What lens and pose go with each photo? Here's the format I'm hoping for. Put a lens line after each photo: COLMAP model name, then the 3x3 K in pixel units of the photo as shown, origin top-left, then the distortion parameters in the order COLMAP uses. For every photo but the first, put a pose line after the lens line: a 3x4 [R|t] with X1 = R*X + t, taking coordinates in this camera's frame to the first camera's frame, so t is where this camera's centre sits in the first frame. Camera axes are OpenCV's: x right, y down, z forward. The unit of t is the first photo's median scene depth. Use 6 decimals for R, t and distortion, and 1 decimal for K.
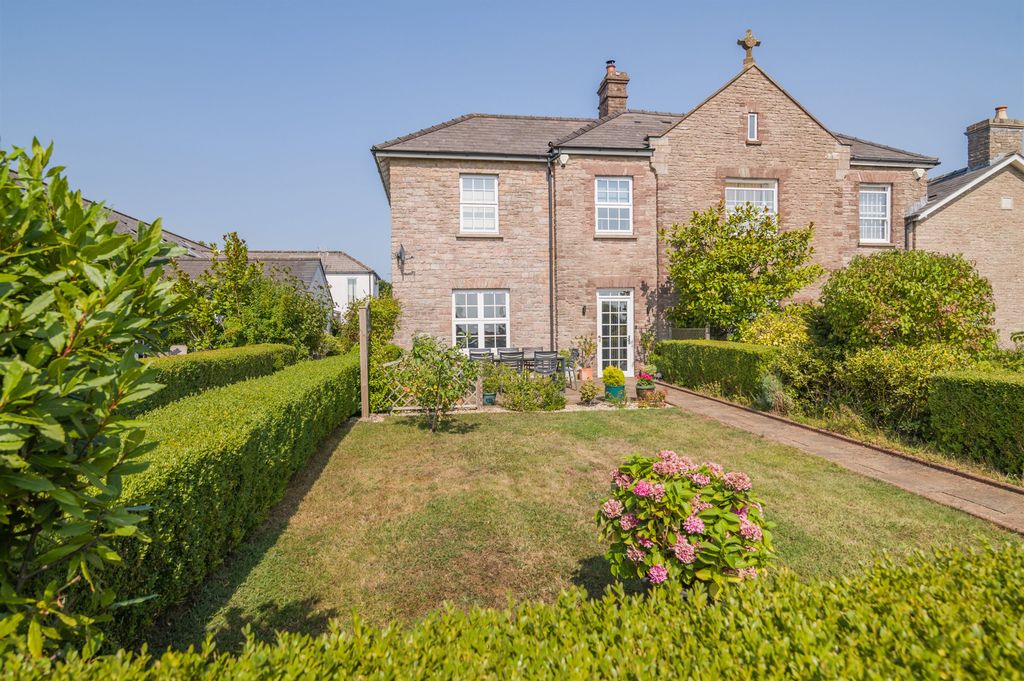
lens RADIAL K [[568.5, 0, 512.7], [0, 568.5, 354.2], [0, 0, 1]] dist [-0.004334, 0.004166]
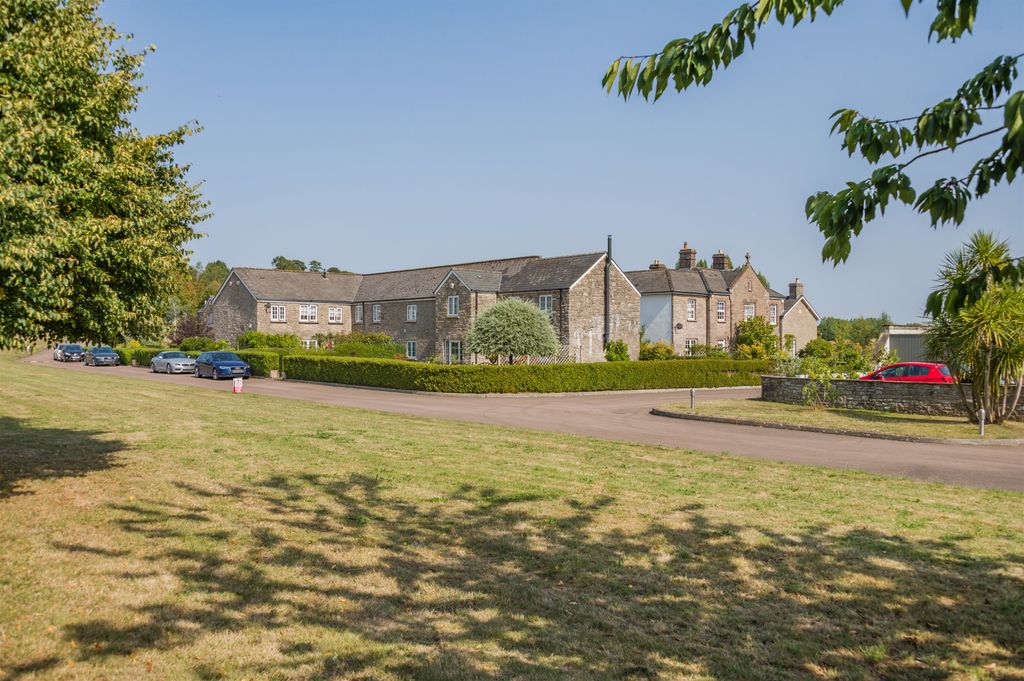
lens RADIAL K [[778.7, 0, 511.1], [0, 778.7, 343.8], [0, 0, 1]] dist [0.021412, 0.004908]
pose [[0.837290, 0.012945, 0.546606, -2.913035], [0.013219, 0.998948, -0.043906, 0.067736], [-0.546599, 0.043988, 0.836238, -1.752732]]
